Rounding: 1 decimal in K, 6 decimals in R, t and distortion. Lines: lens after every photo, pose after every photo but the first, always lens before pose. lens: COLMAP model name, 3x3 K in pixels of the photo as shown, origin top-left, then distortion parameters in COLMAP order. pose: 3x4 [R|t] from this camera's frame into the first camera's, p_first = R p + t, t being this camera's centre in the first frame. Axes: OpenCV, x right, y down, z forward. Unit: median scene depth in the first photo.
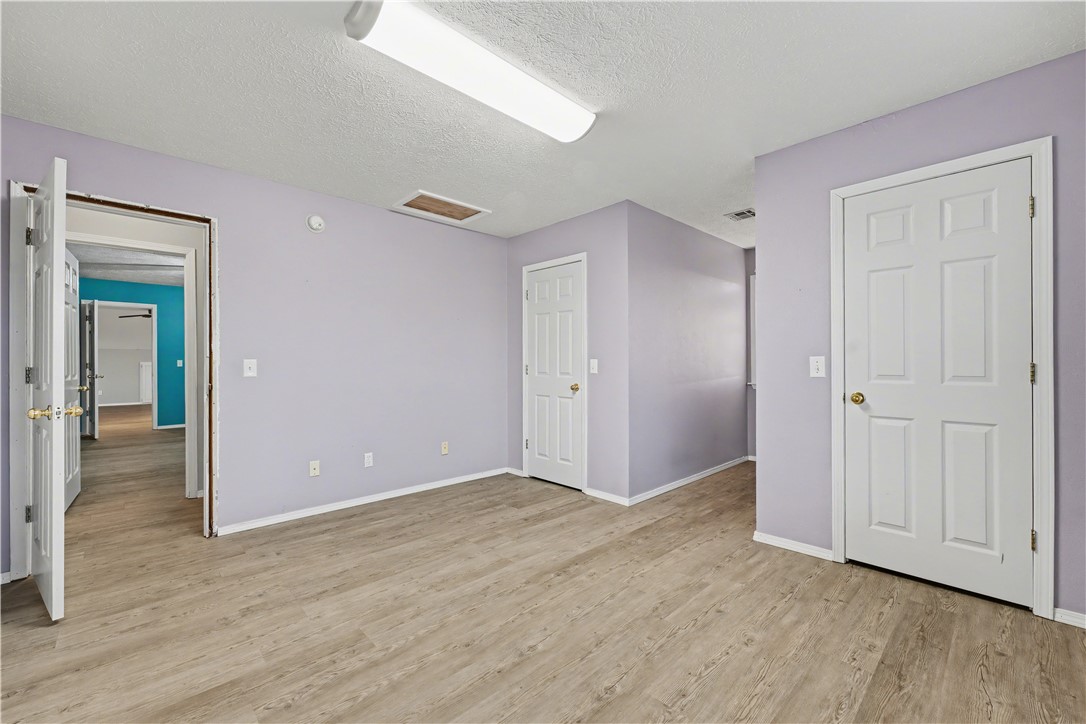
lens RADIAL K [[440.1, 0, 544.1], [0, 440.1, 360.9], [0, 0, 1]] dist [-0.000311, 0.000086]
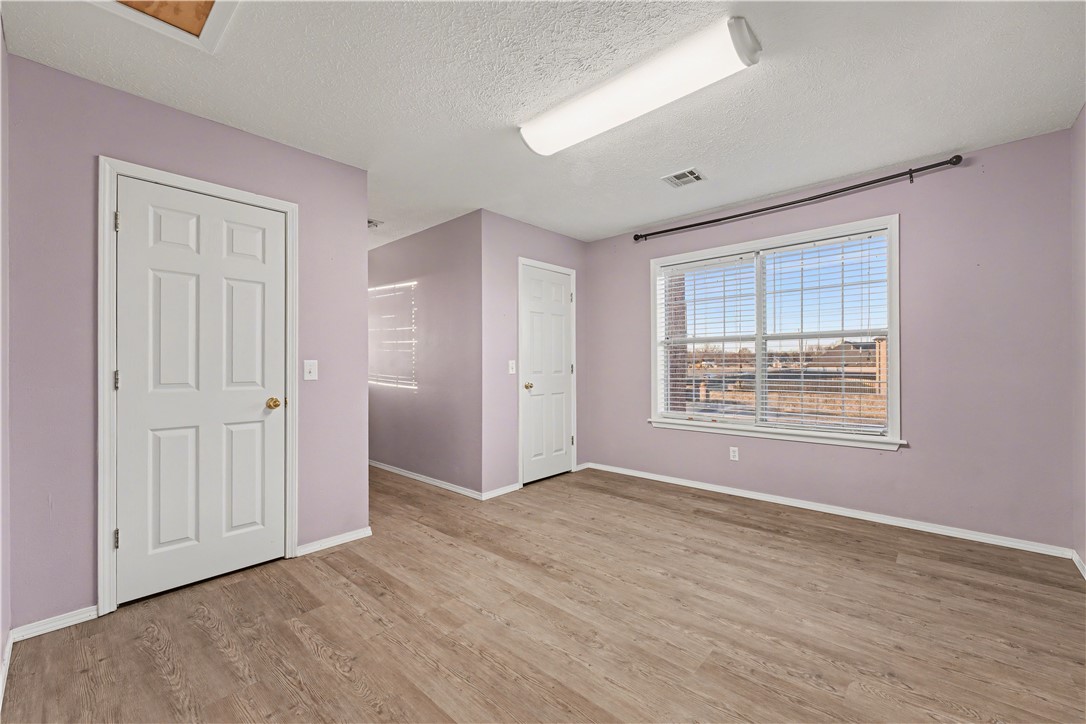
lens RADIAL K [[440.1, 0, 544.7], [0, 440.1, 363.7], [0, 0, 1]] dist [-0.000311, 0.000086]
pose [[-0.062563, 0.006620, 0.998019, -0.915713], [0.003625, 0.999973, -0.006405, 0.011937], [-0.998034, 0.003217, -0.062585, 0.979535]]
